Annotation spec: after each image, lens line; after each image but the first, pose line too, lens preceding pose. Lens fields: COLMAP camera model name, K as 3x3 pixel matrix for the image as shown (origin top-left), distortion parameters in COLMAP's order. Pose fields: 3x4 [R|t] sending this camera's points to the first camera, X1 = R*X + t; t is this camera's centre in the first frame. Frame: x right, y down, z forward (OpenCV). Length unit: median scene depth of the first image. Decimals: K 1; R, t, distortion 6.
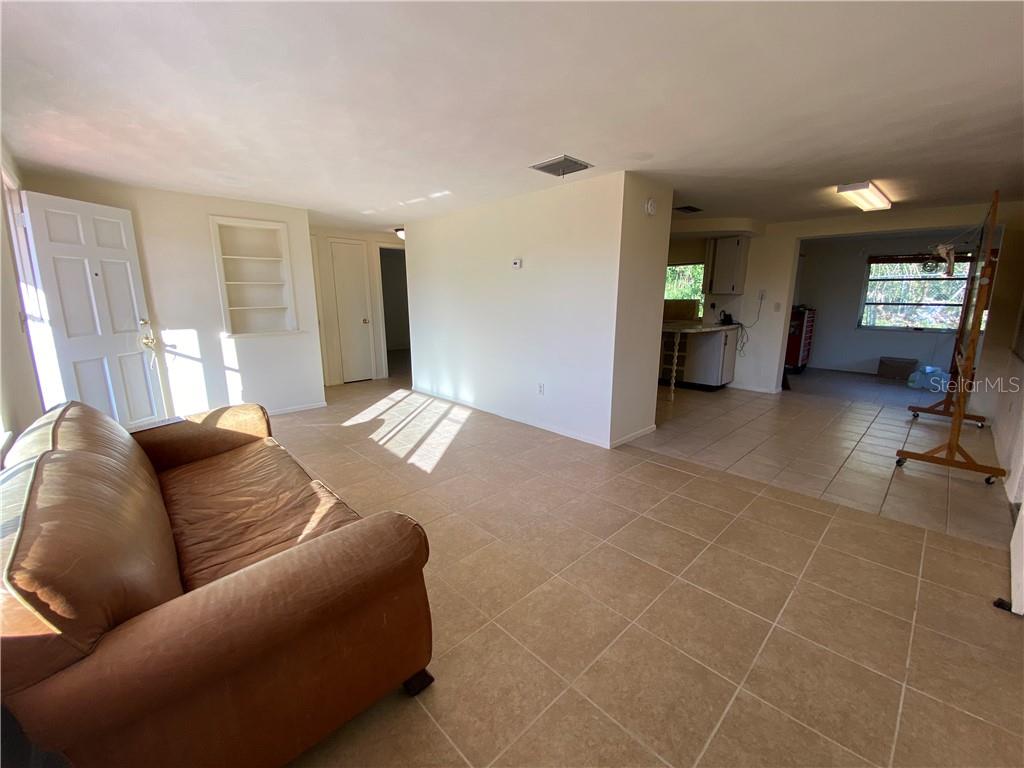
lens RADIAL K [[418.3, 0, 512.0], [0, 418.3, 384.0], [0, 0, 1]] dist [0.015786, -0.017091]
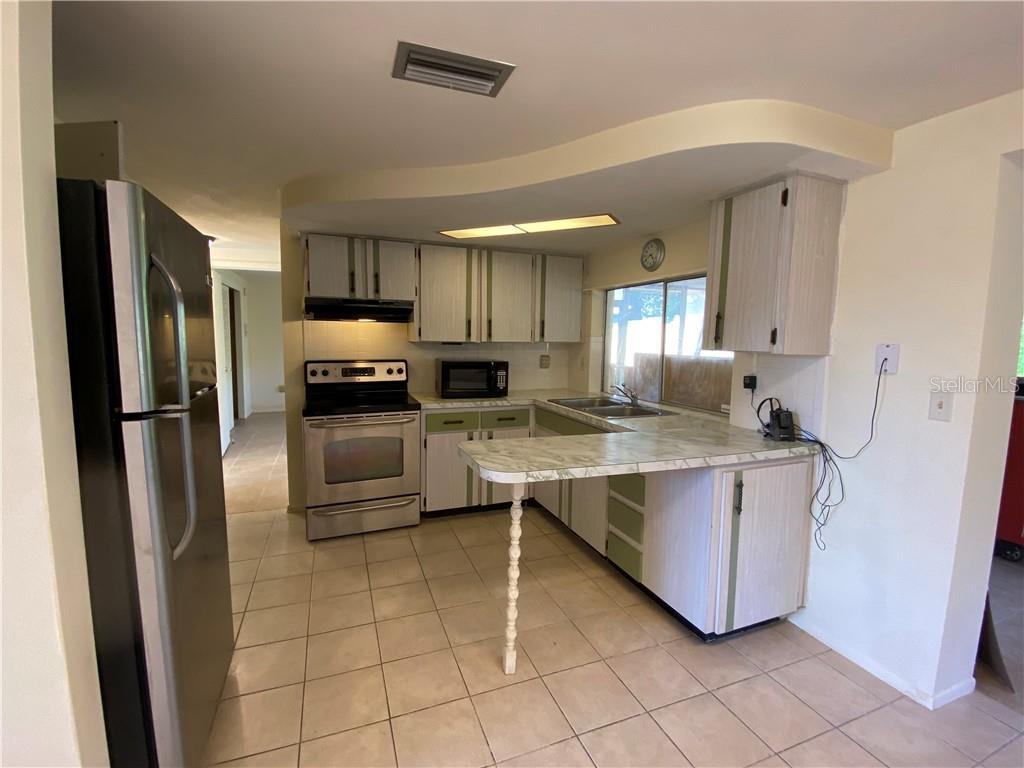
lens RADIAL K [[452.8, 0, 512.0], [0, 452.8, 384.0], [0, 0, 1]] dist [0.066754, -0.050011]
pose [[0.926383, 0.051986, -0.372978, 0.629105], [-0.092726, 0.991421, -0.092123, -0.186429], [0.364989, 0.119926, 0.923256, 0.800799]]
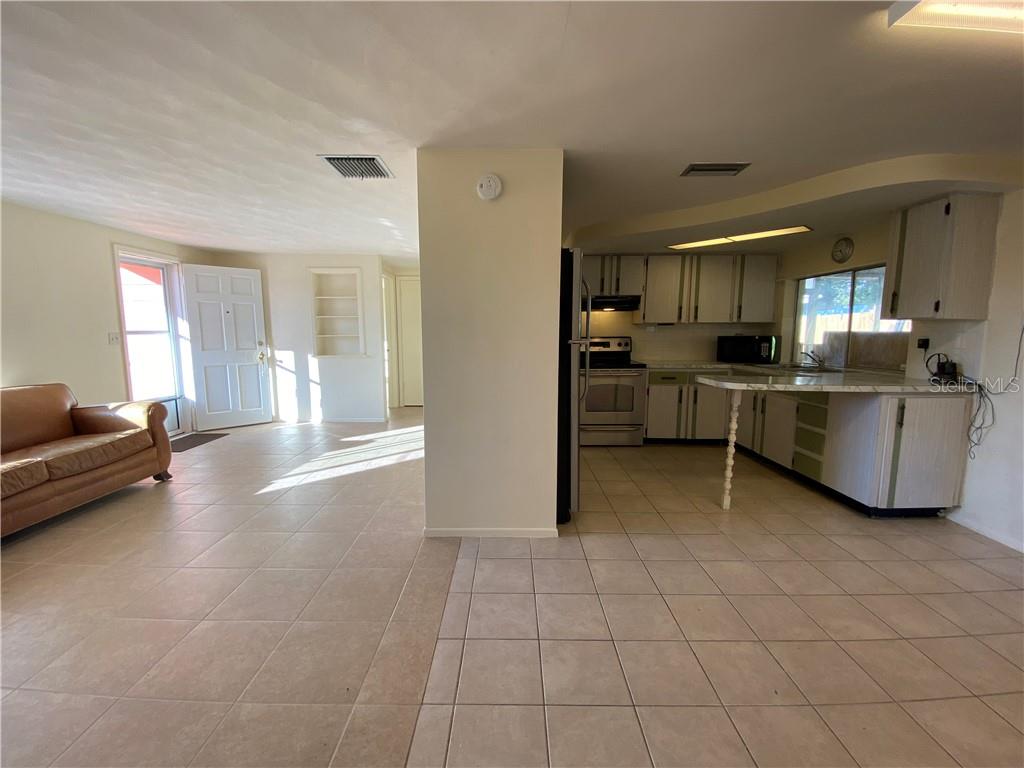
lens RADIAL K [[418.3, 0, 512.0], [0, 418.3, 384.0], [0, 0, 1]] dist [0.015786, -0.017091]
pose [[0.723308, 0.085374, -0.685227, 0.677648], [-0.146106, 0.988782, -0.031031, -0.079958], [0.674891, 0.122561, 0.727668, 0.475903]]
